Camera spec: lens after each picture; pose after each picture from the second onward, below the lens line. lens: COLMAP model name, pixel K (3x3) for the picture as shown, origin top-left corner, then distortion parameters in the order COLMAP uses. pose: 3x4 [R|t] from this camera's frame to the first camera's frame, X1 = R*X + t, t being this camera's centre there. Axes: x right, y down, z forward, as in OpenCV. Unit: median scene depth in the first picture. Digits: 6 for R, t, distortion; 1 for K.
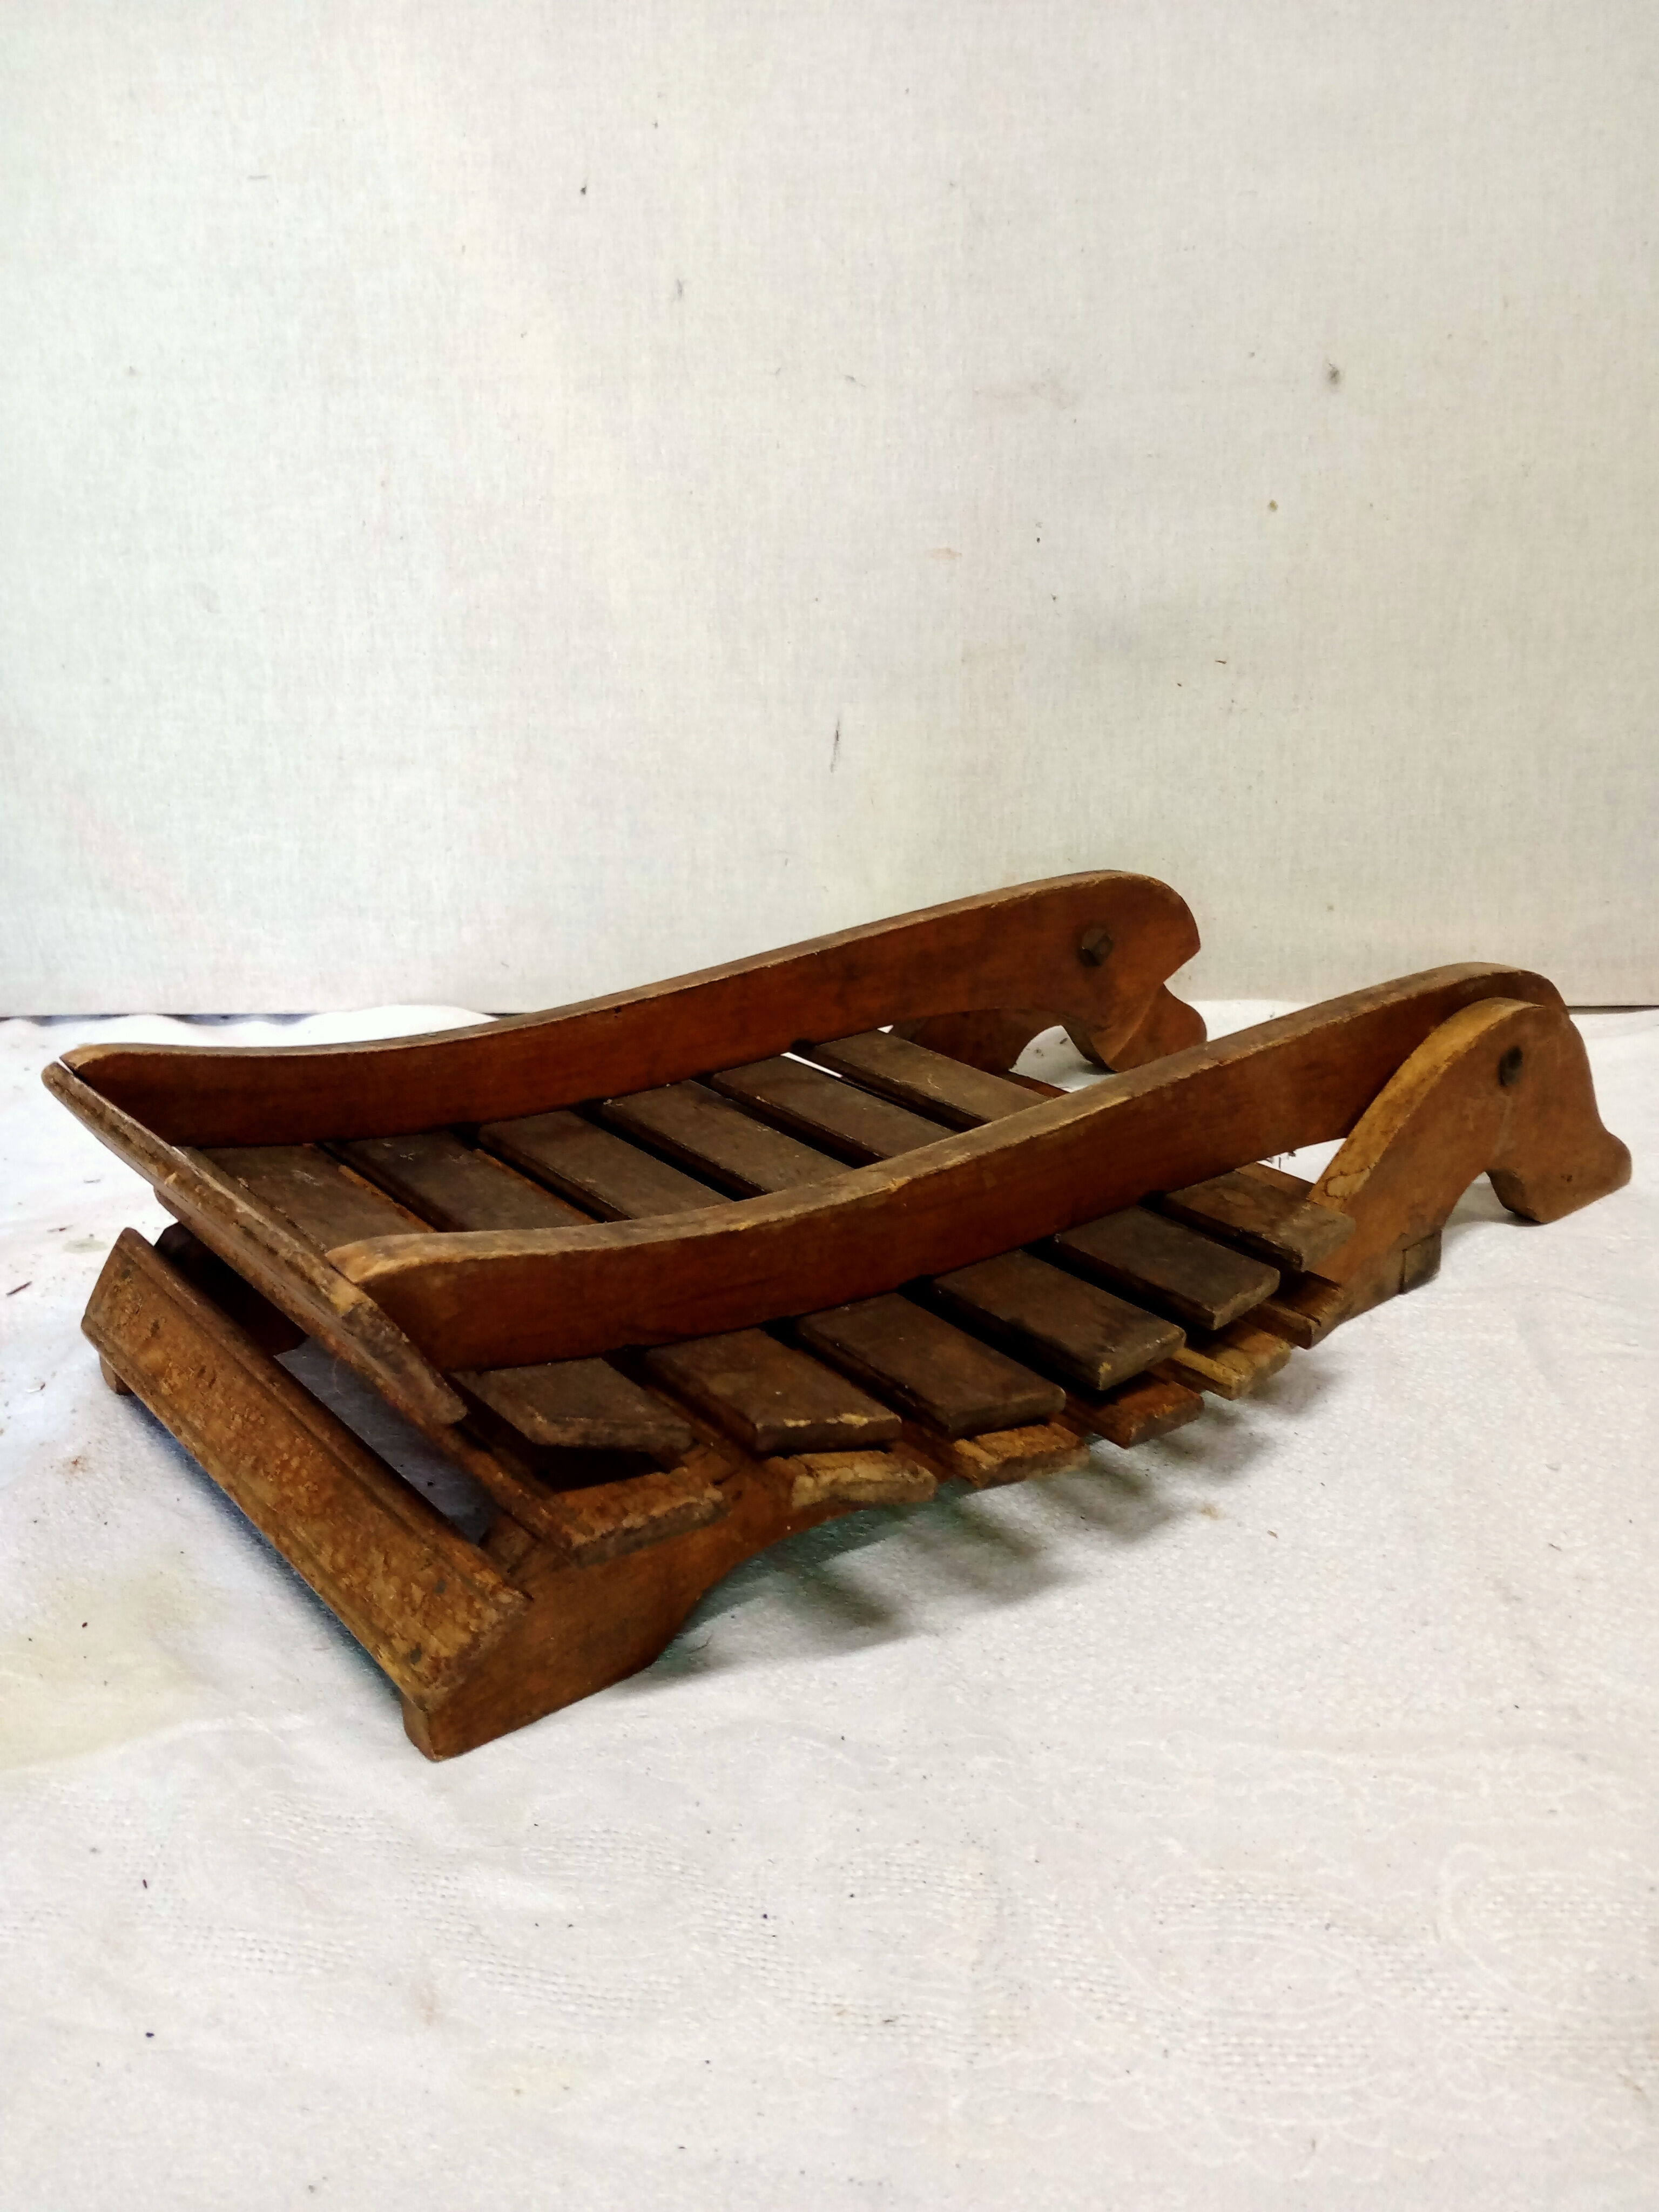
lens RADIAL K [[1666.0, 0, 867.8], [0, 1666.0, 1147.6], [0, 0, 1]] dist [-0.065099, -0.002005]
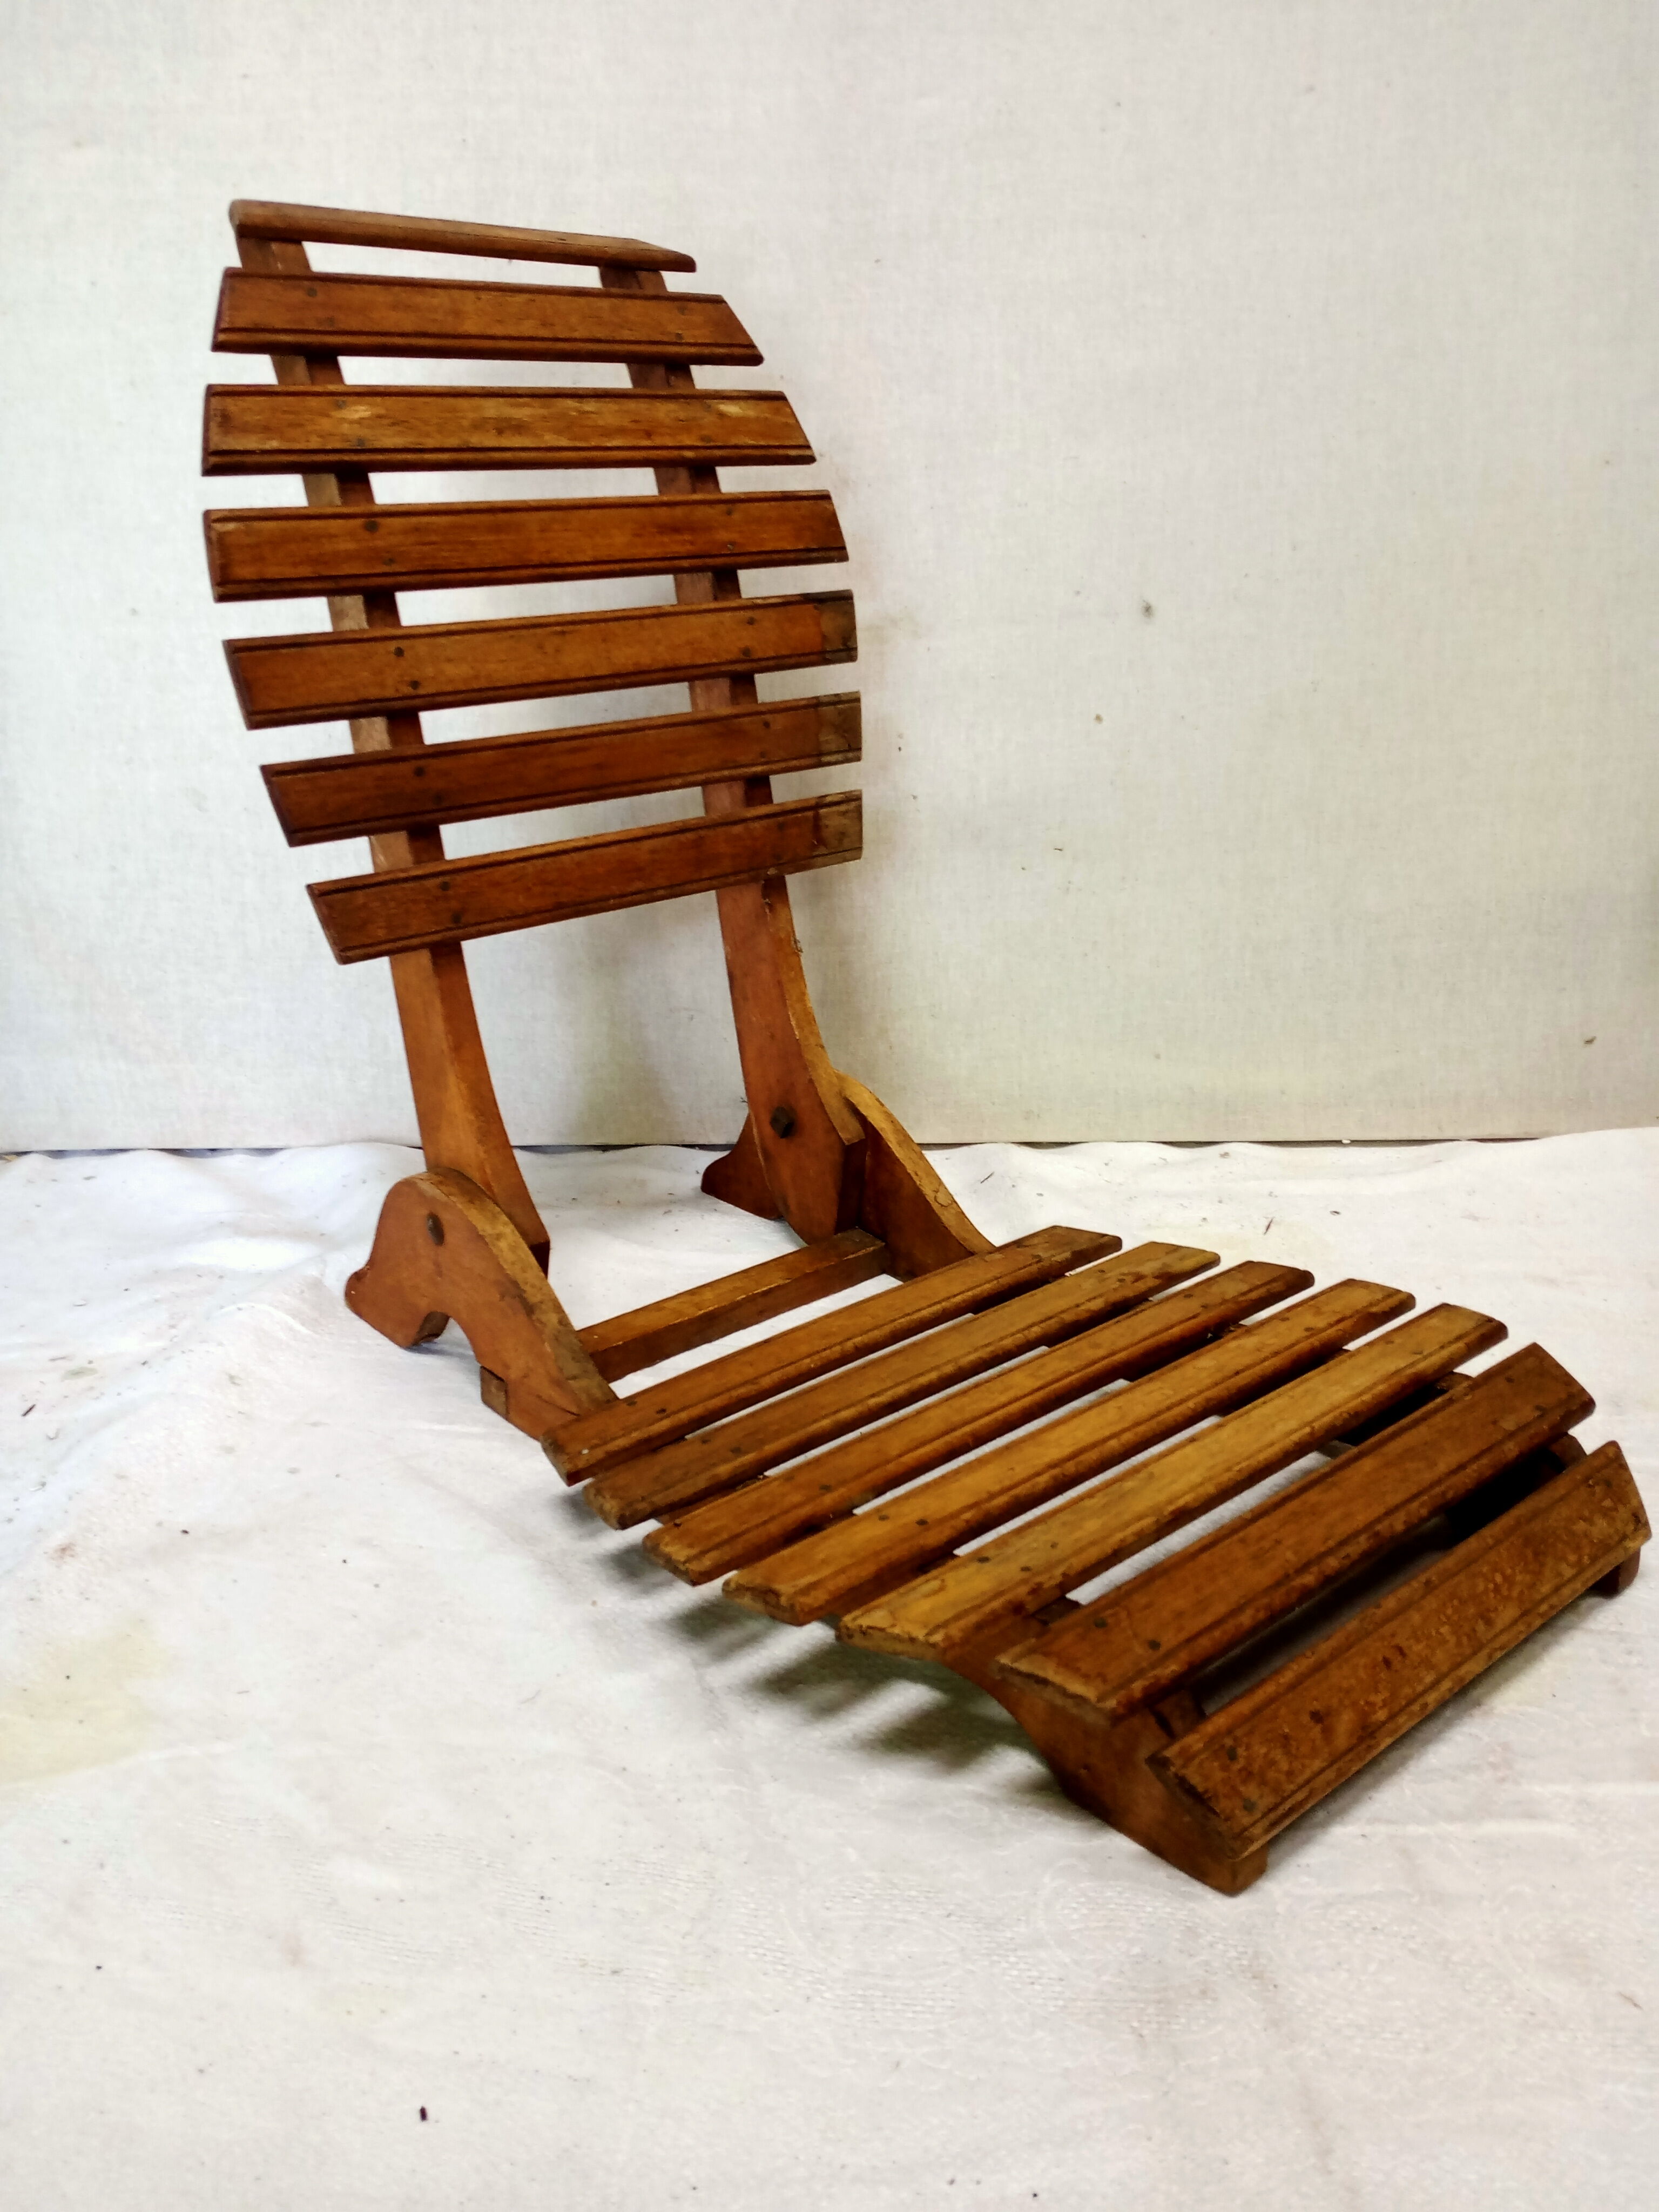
lens RADIAL K [[1662.3, 0, 839.5], [0, 1662.3, 1120.2], [0, 0, 1]] dist [-0.012964, -0.042894]
pose [[0.999552, 0.001539, -0.029884, 0.178571], [-0.002704, 0.999236, -0.038993, -0.105904], [0.029801, 0.039057, 0.998793, -0.324191]]
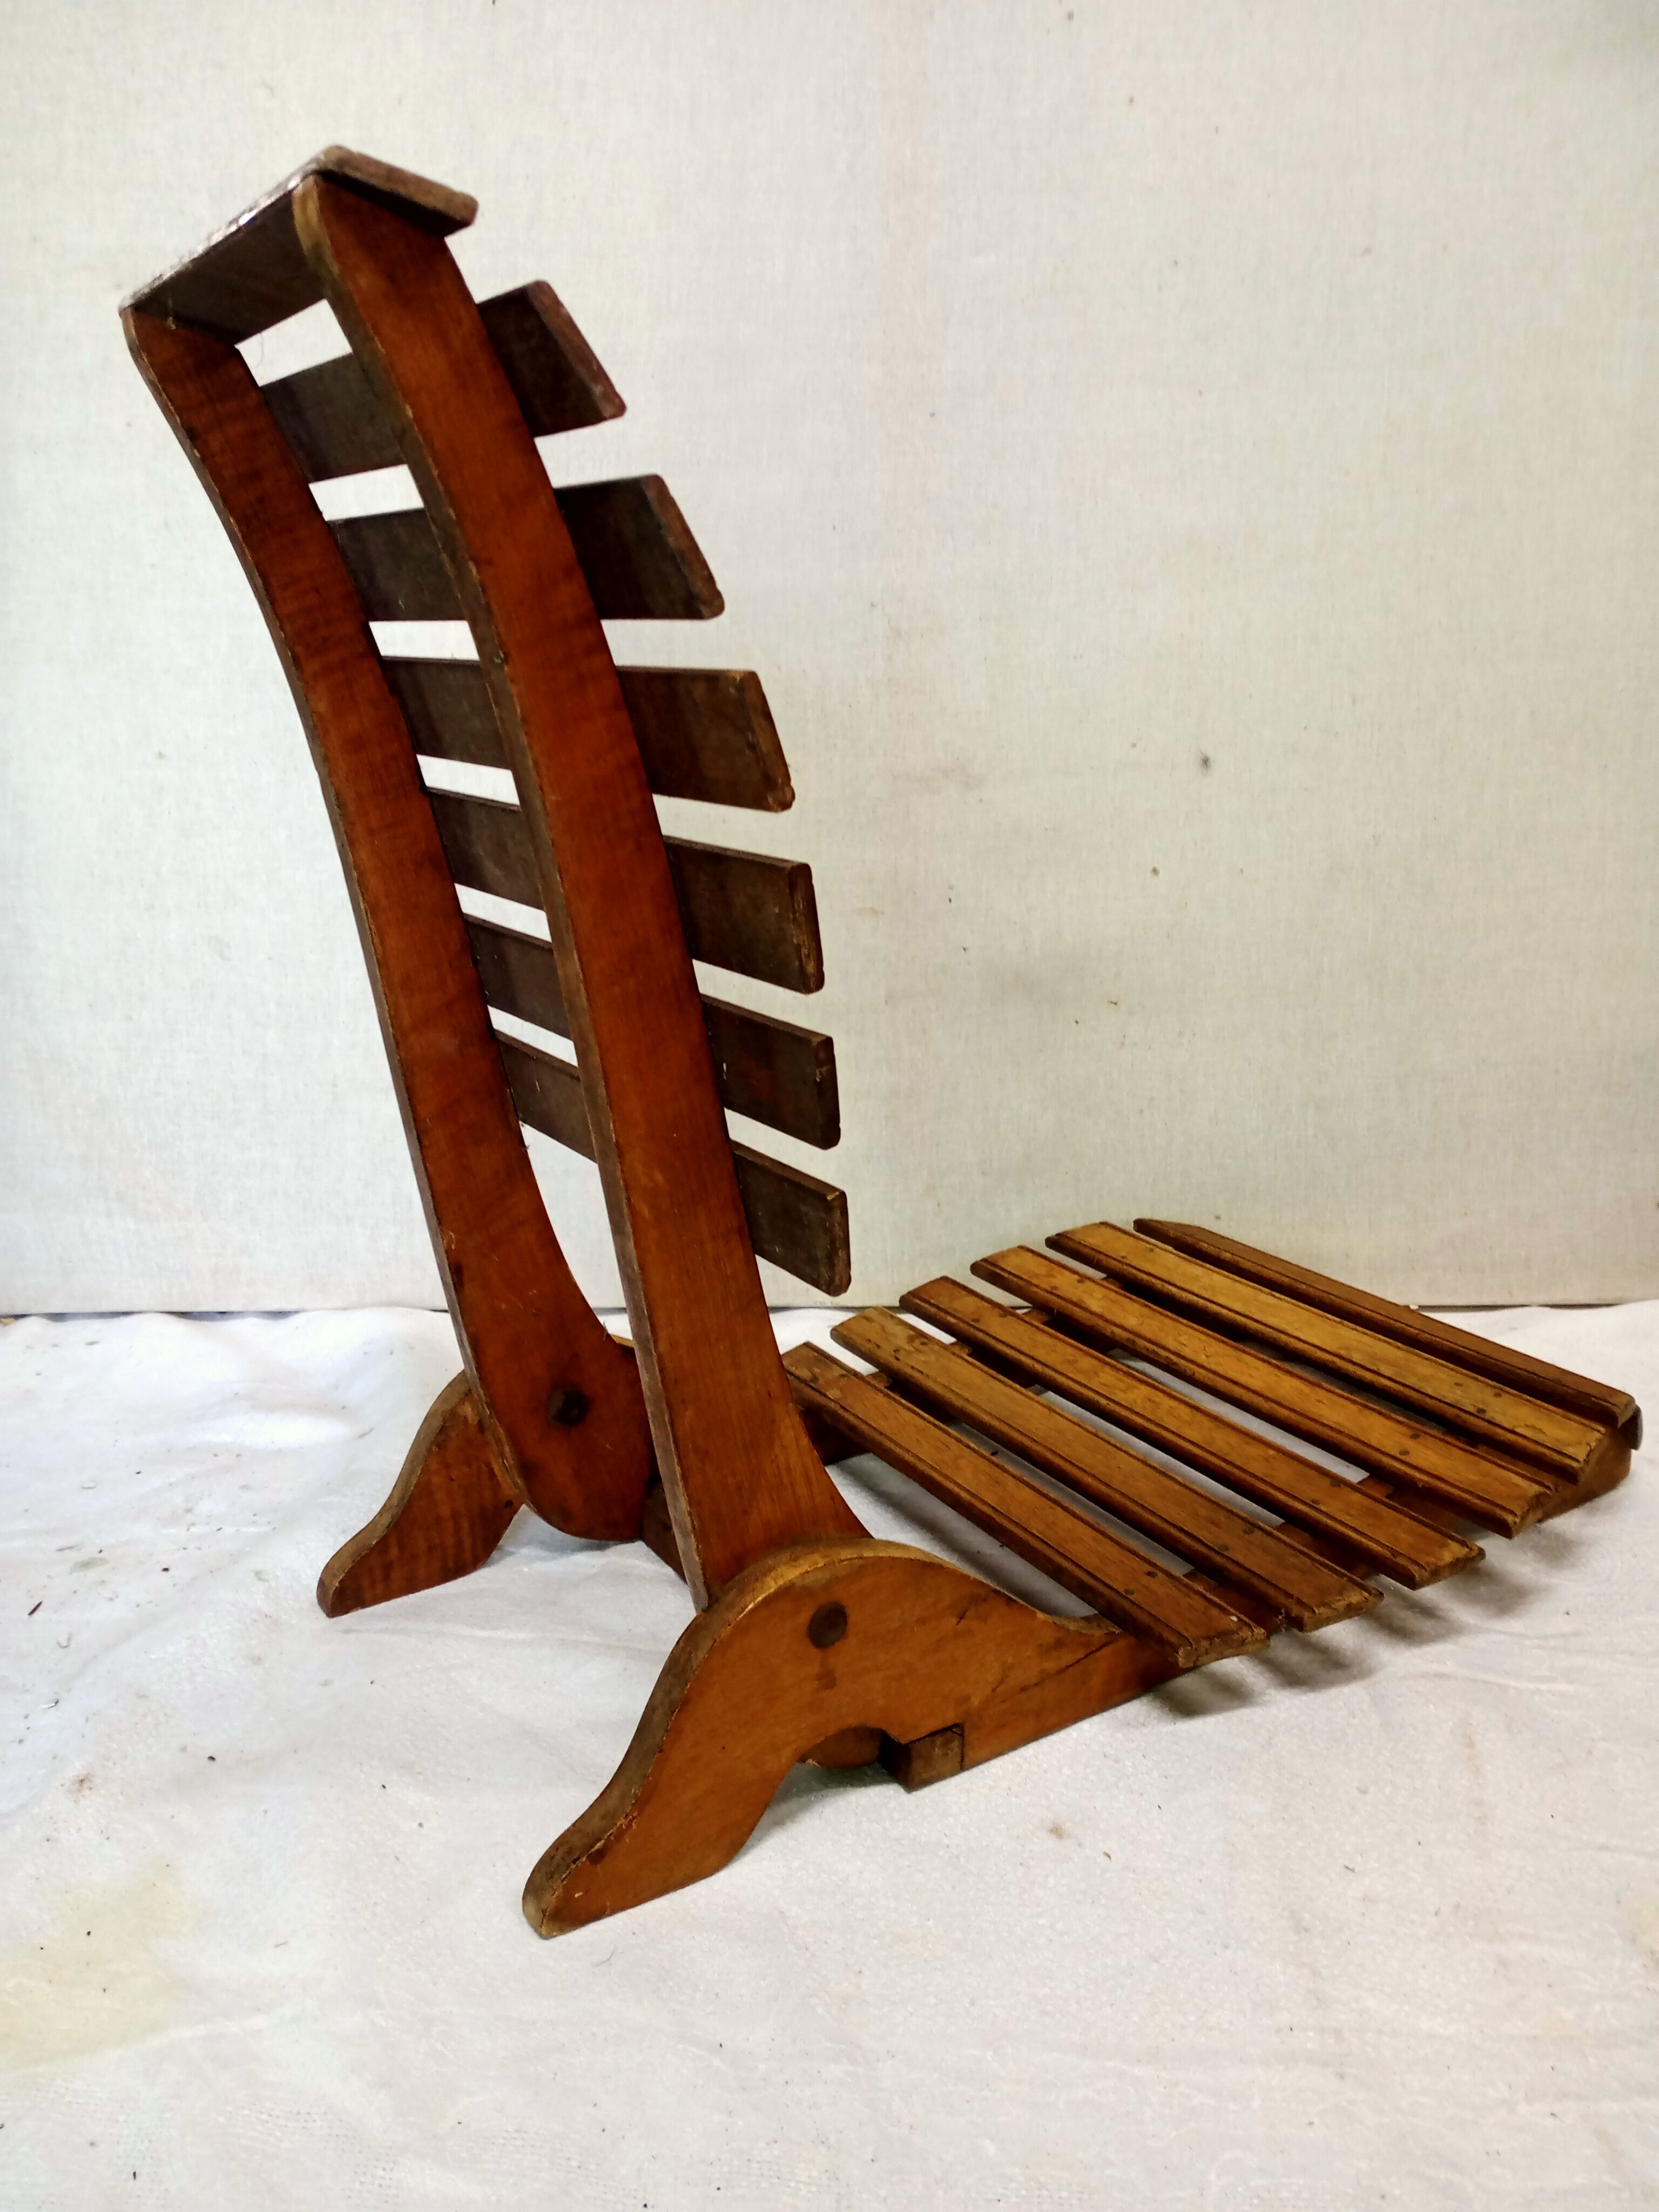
lens RADIAL K [[1662.3, 0, 839.5], [0, 1662.3, 1120.2], [0, 0, 1]] dist [-0.012964, -0.042894]
pose [[0.999938, 0.003240, -0.010642, 0.073111], [-0.004481, 0.992921, -0.118688, -0.148672], [0.010182, 0.118729, 0.992875, -0.234240]]
